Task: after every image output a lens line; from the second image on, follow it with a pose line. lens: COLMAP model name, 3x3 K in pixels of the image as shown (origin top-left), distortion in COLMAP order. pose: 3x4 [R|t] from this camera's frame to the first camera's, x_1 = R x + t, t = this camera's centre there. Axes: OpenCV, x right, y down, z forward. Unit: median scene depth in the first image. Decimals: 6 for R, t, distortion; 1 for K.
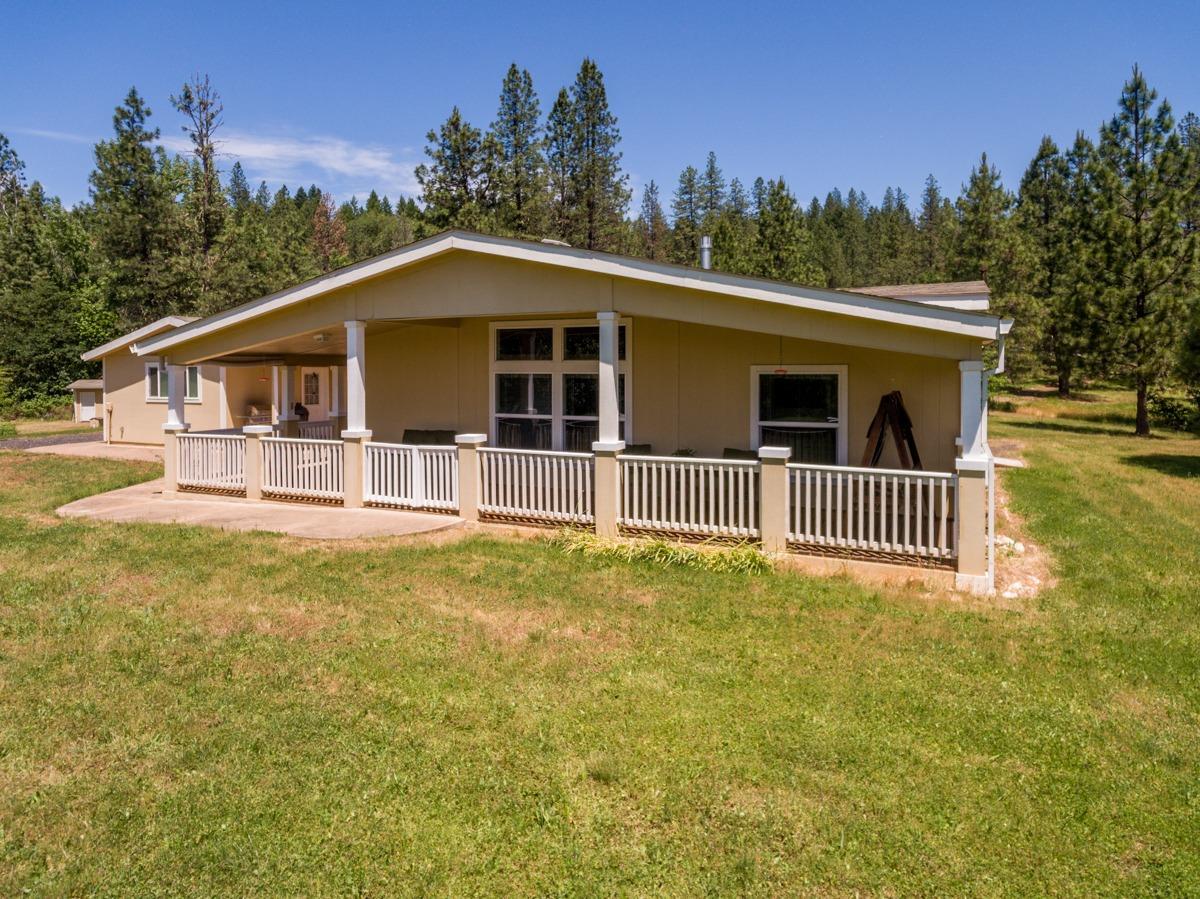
lens RADIAL K [[696.5, 0, 582.2], [0, 696.5, 358.0], [0, 0, 1]] dist [0.000408, 0.003093]
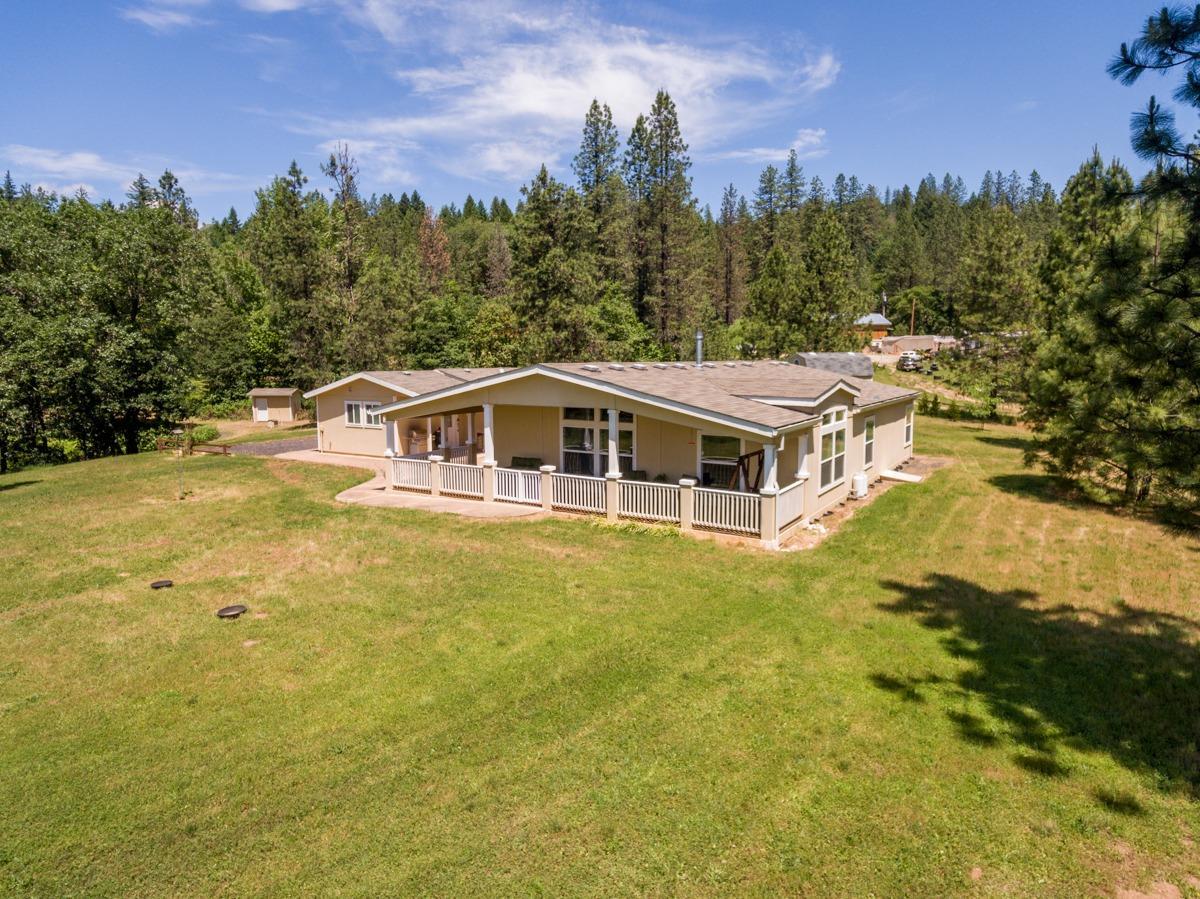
lens RADIAL K [[696.5, 0, 582.2], [0, 696.5, 358.0], [0, 0, 1]] dist [0.000408, 0.003093]
pose [[0.991609, -0.002779, -0.129247, 0.041288], [0.005411, 0.999785, 0.020014, -0.050468], [0.129163, -0.020546, 0.991410, -0.200265]]
